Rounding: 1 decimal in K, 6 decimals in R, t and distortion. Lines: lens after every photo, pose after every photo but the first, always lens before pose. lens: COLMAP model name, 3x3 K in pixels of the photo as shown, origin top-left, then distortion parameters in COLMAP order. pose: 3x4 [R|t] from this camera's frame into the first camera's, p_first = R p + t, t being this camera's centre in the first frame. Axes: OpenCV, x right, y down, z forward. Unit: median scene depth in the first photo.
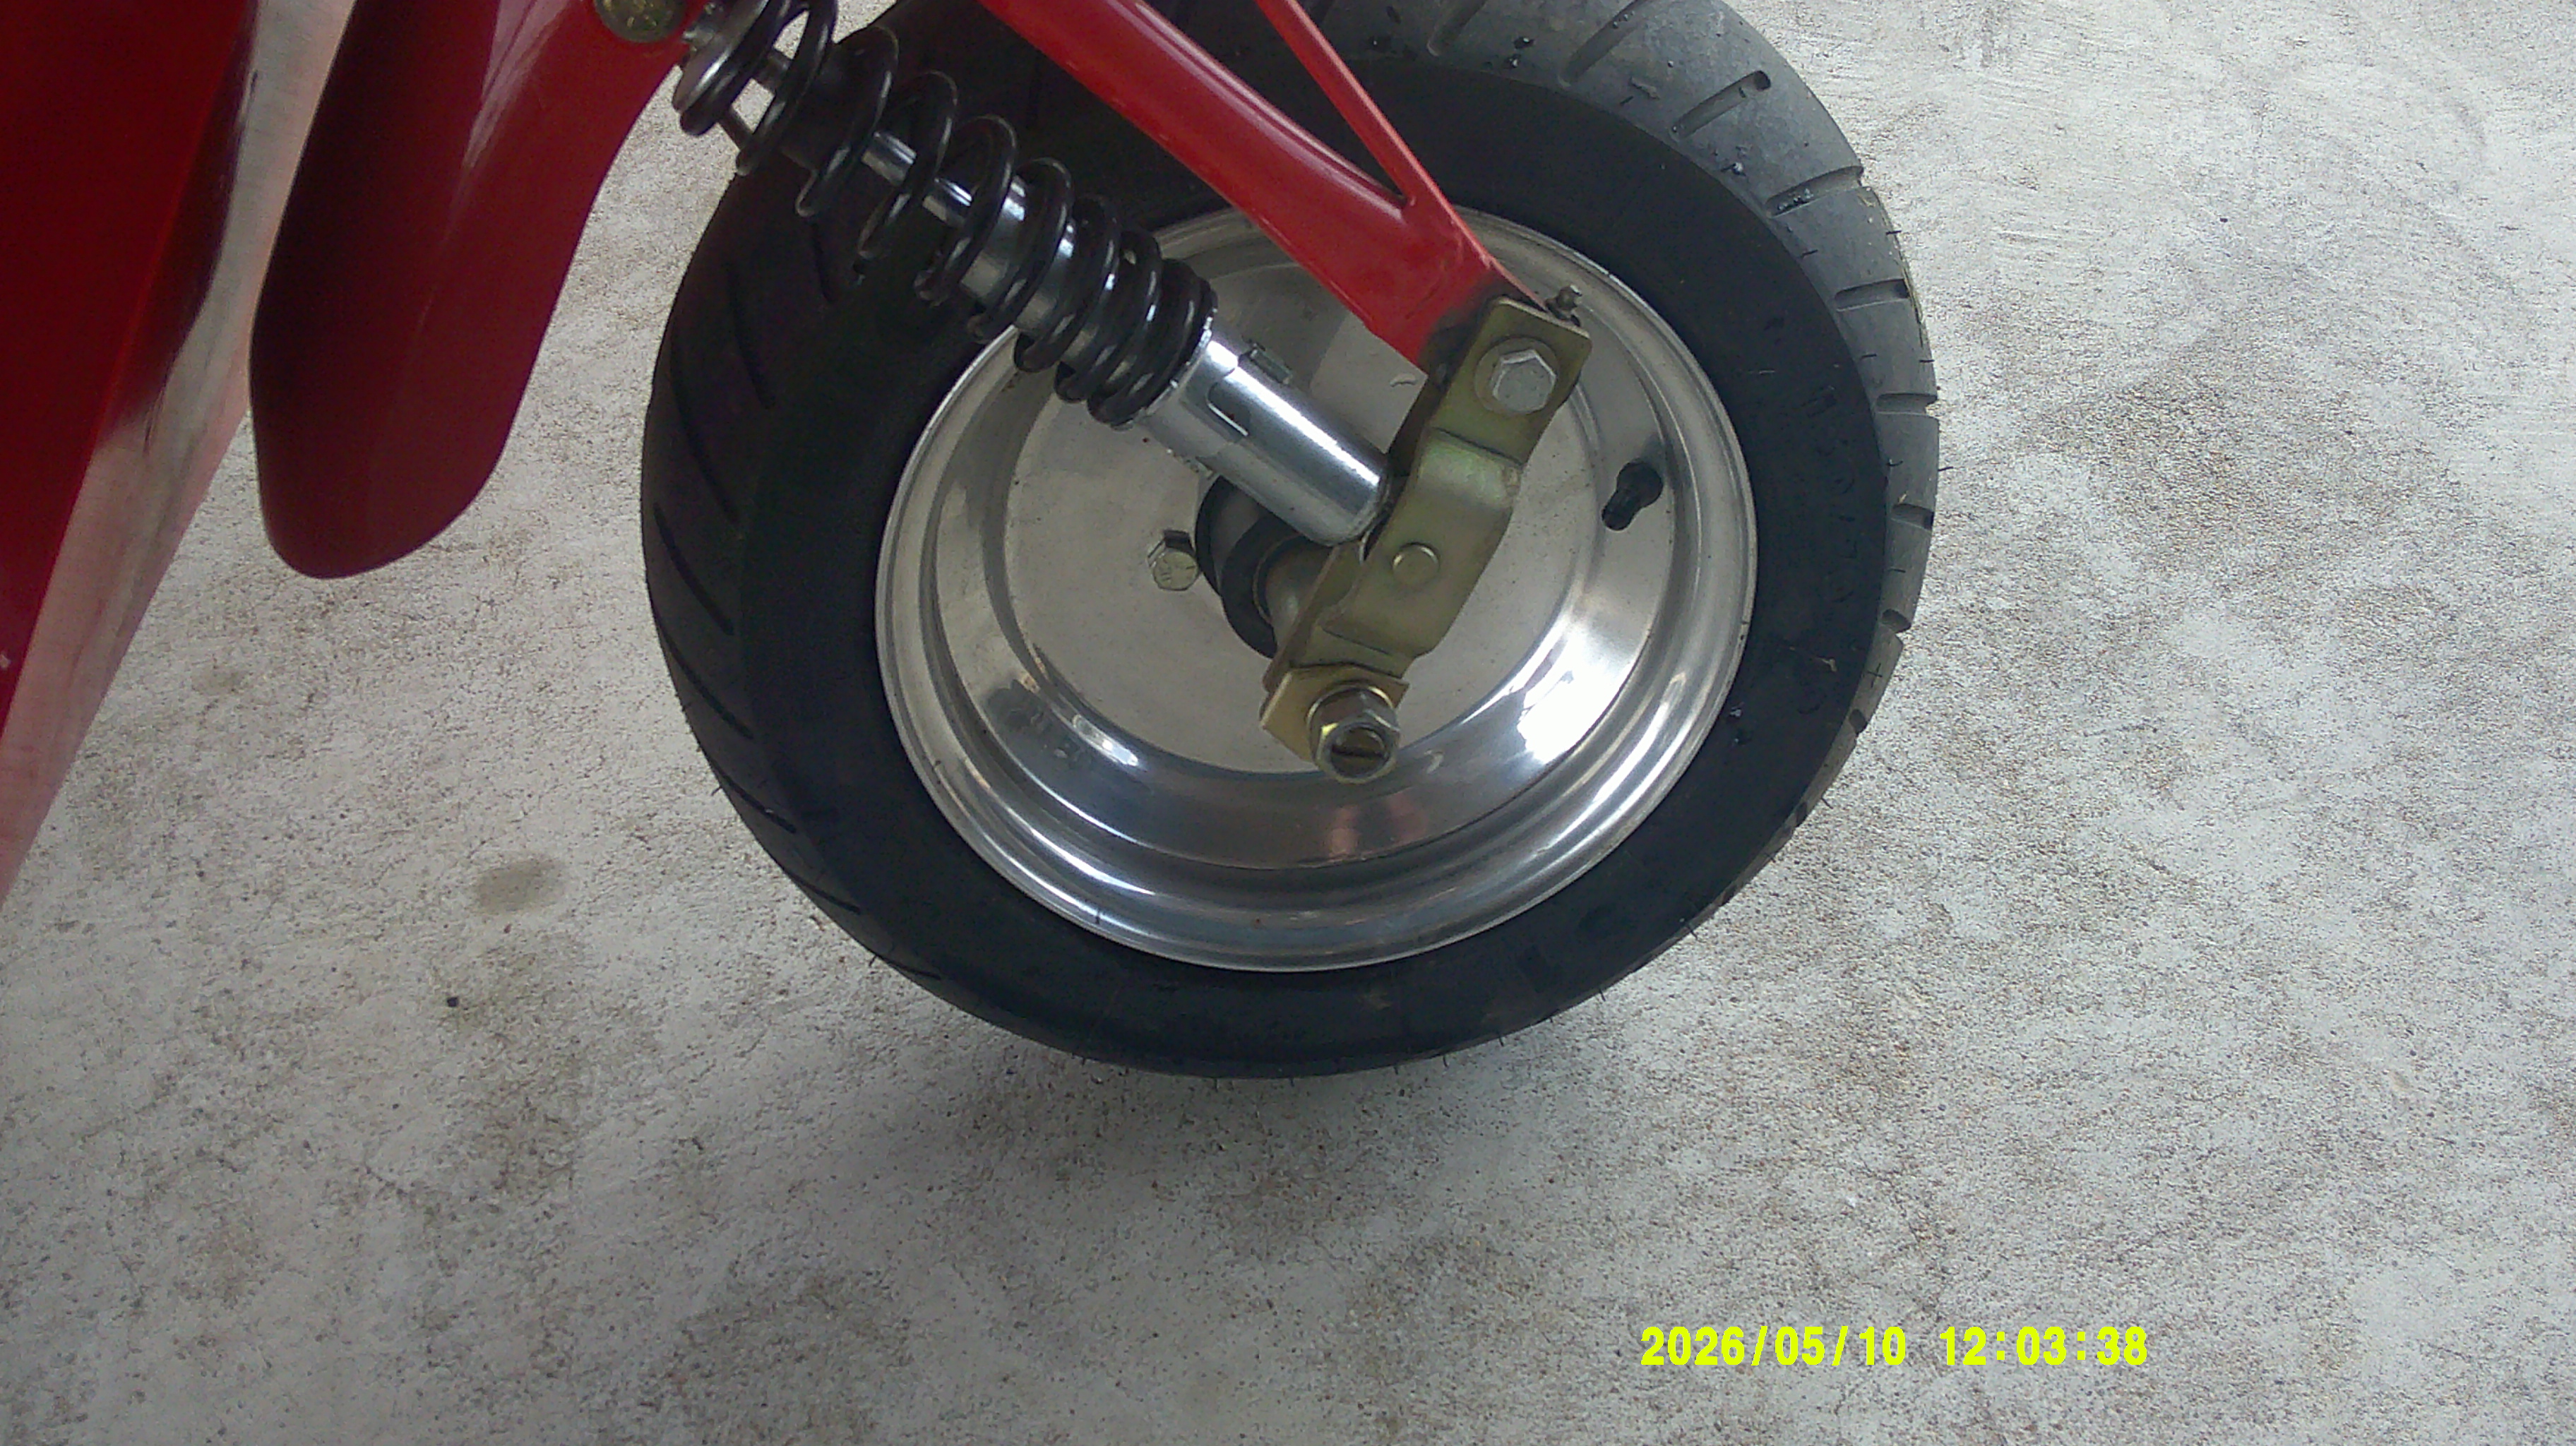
lens RADIAL K [[2424.8, 0, 1279.9], [0, 2424.8, 647.9], [0, 0, 1]] dist [0.112959, -0.238843]
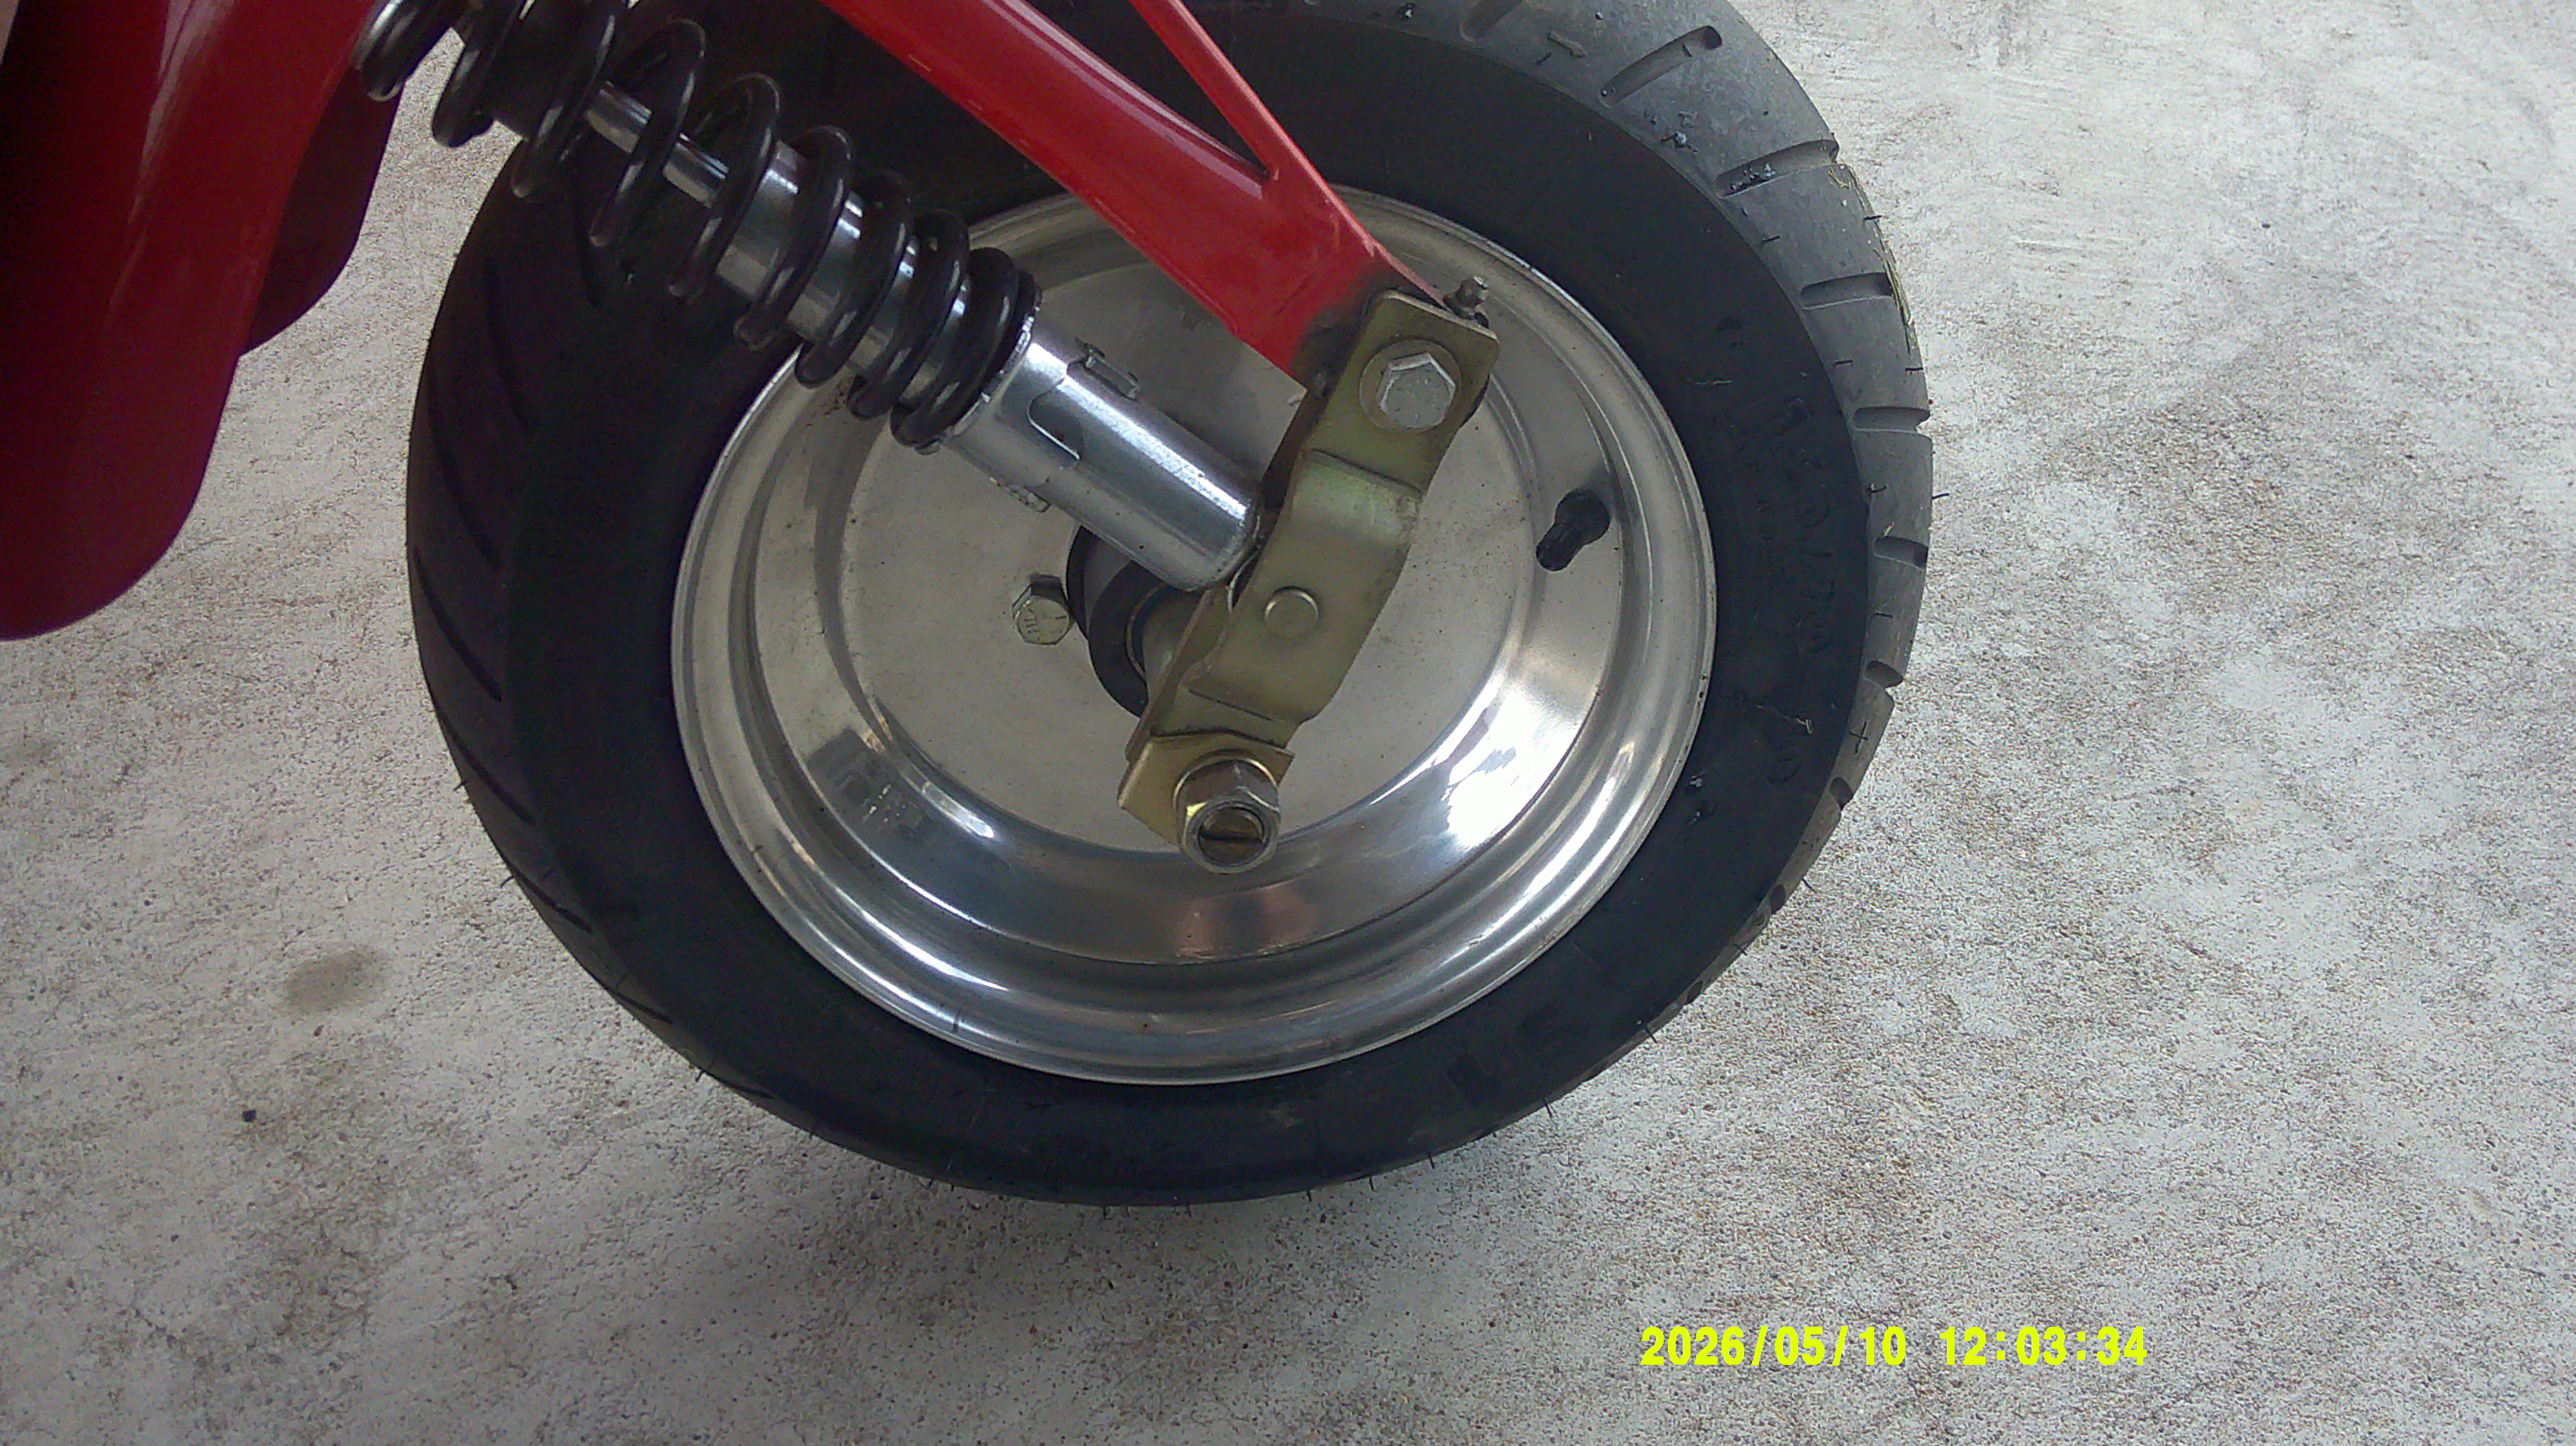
lens RADIAL K [[2400.0, 0, 1265.8], [0, 2400.0, 674.5], [0, 0, 1]] dist [0.095903, -0.195806]
pose [[0.999631, -0.007178, -0.026216, 0.053360], [0.006964, 0.999942, -0.008245, -0.004931], [0.026274, 0.008060, 0.999622, 0.135601]]
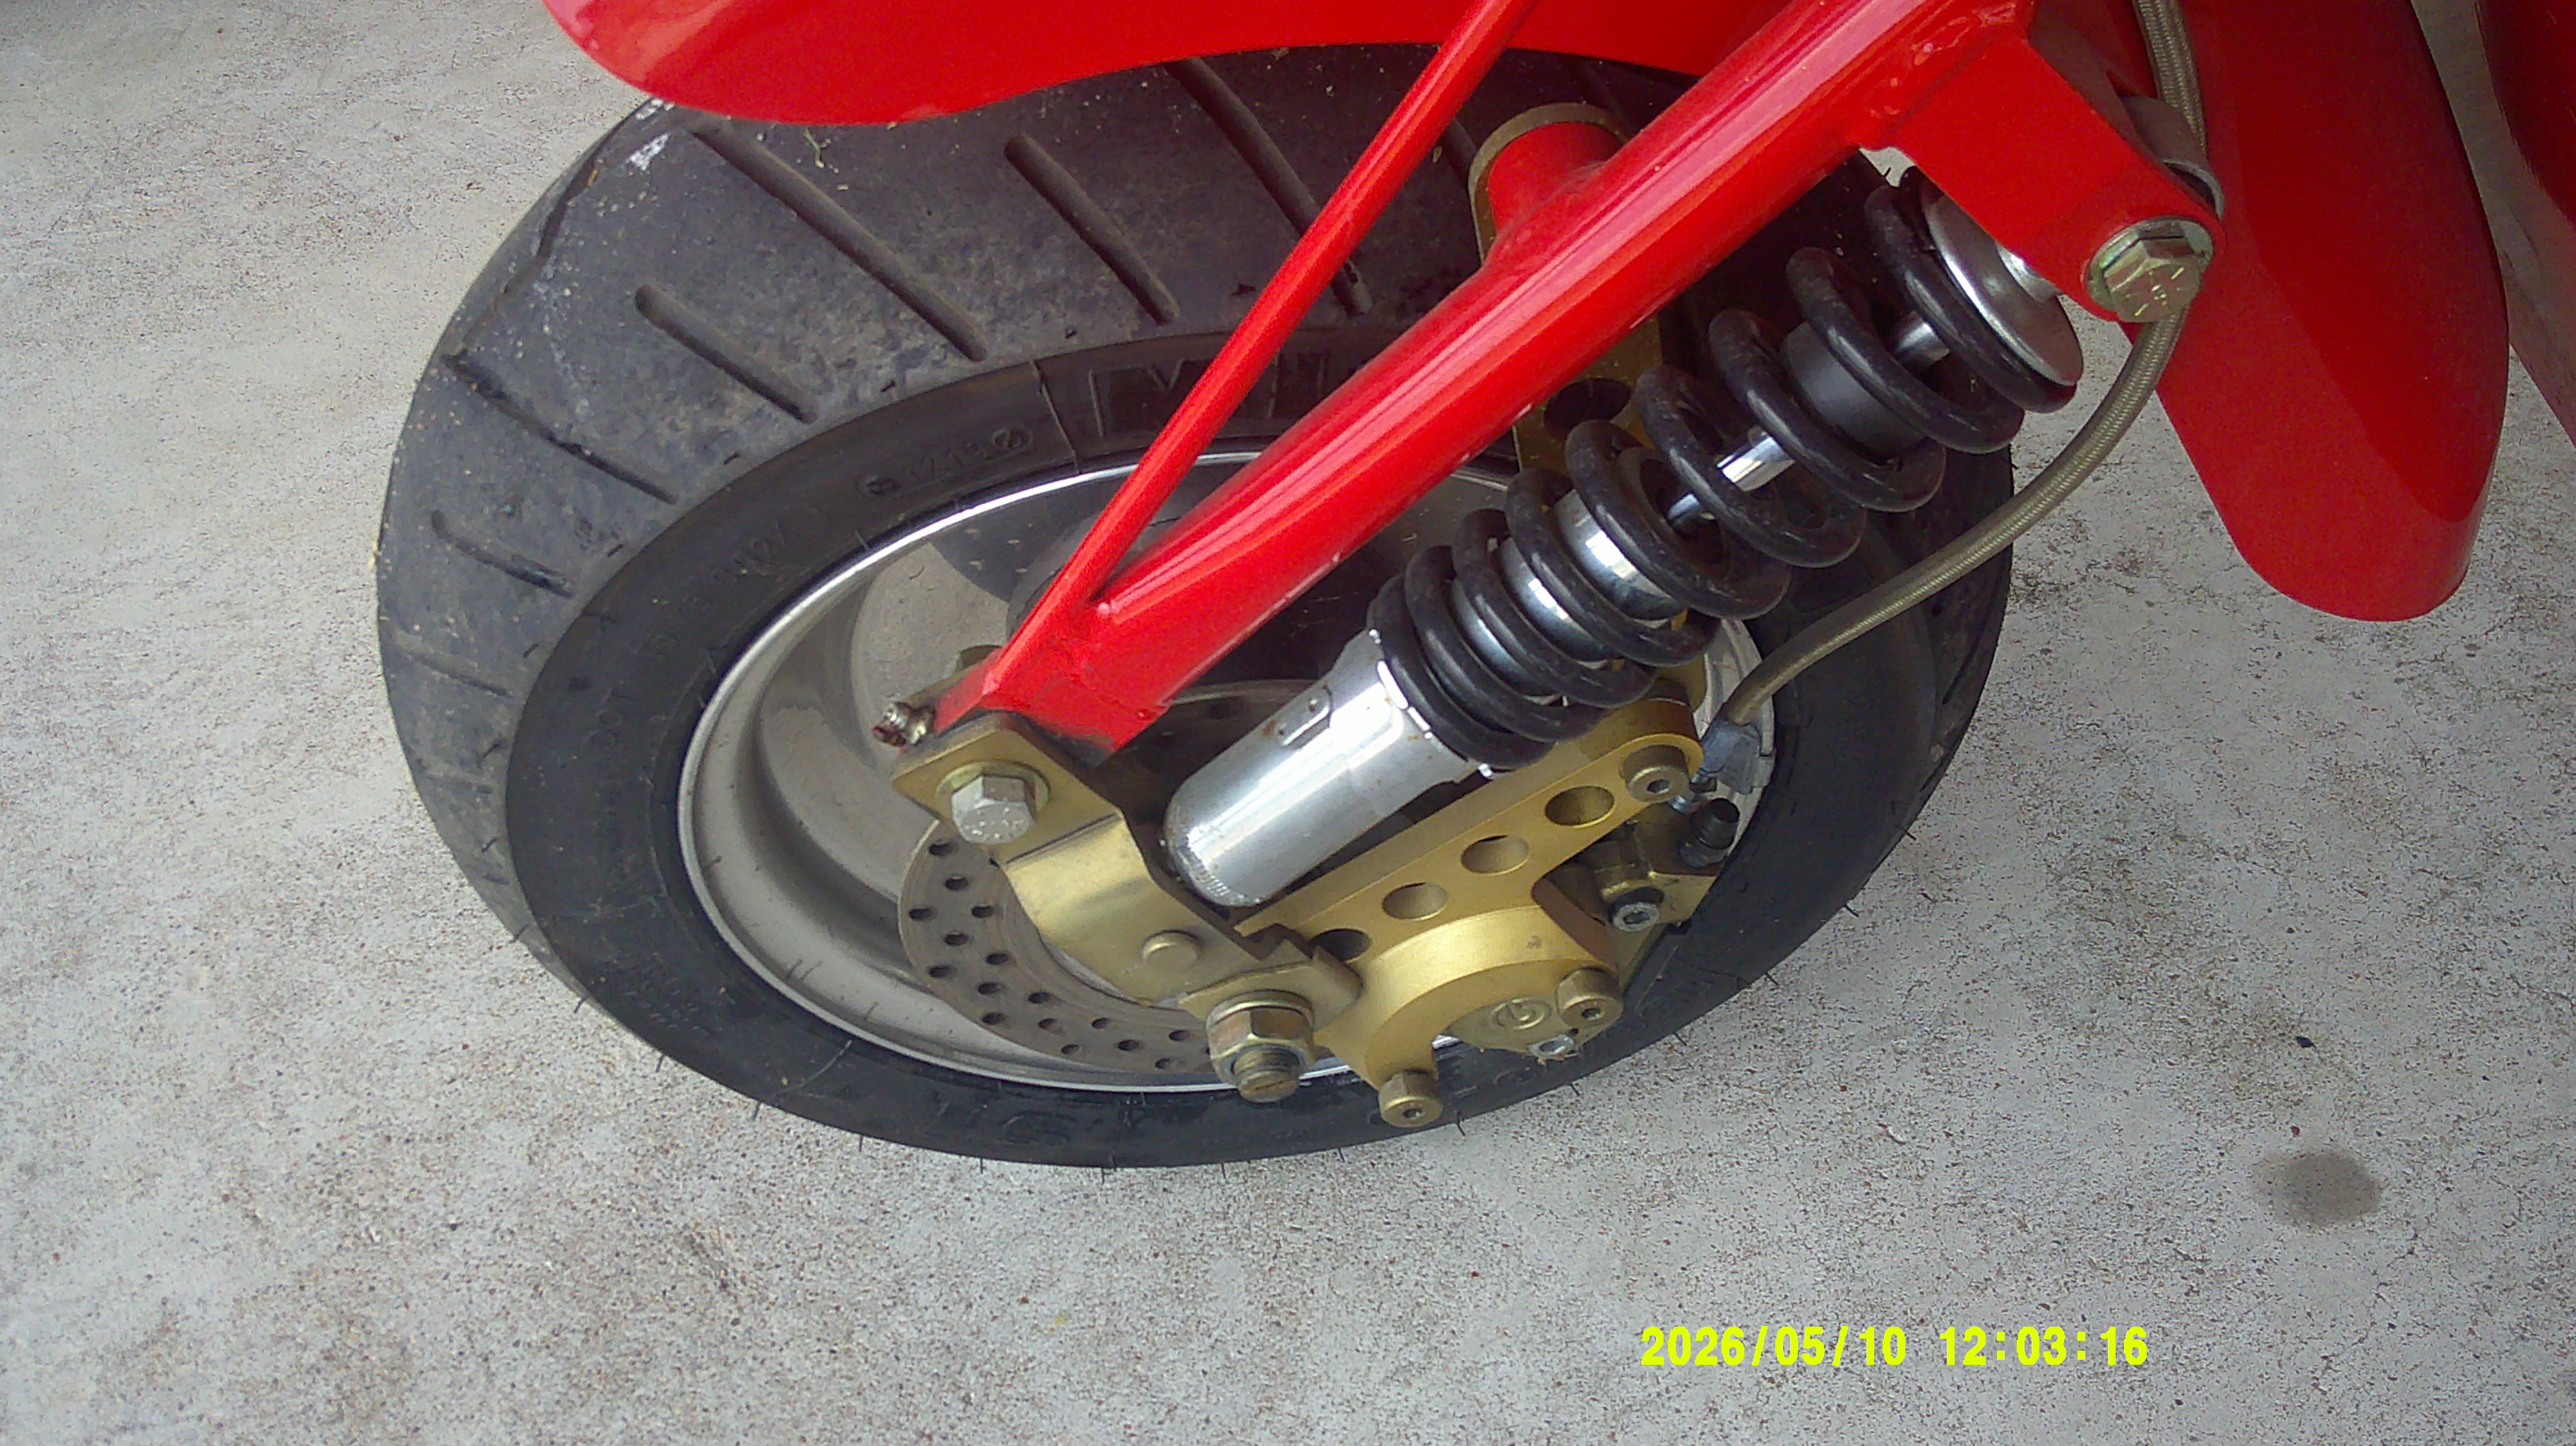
lens RADIAL K [[2424.8, 0, 1279.9], [0, 2424.8, 647.9], [0, 0, 1]] dist [0.112959, -0.238843]
pose [[-0.993517, 0.061077, 0.095882, -0.080380], [0.102012, 0.106739, 0.989040, -0.743624], [0.050173, 0.992409, -0.112278, 0.956652]]
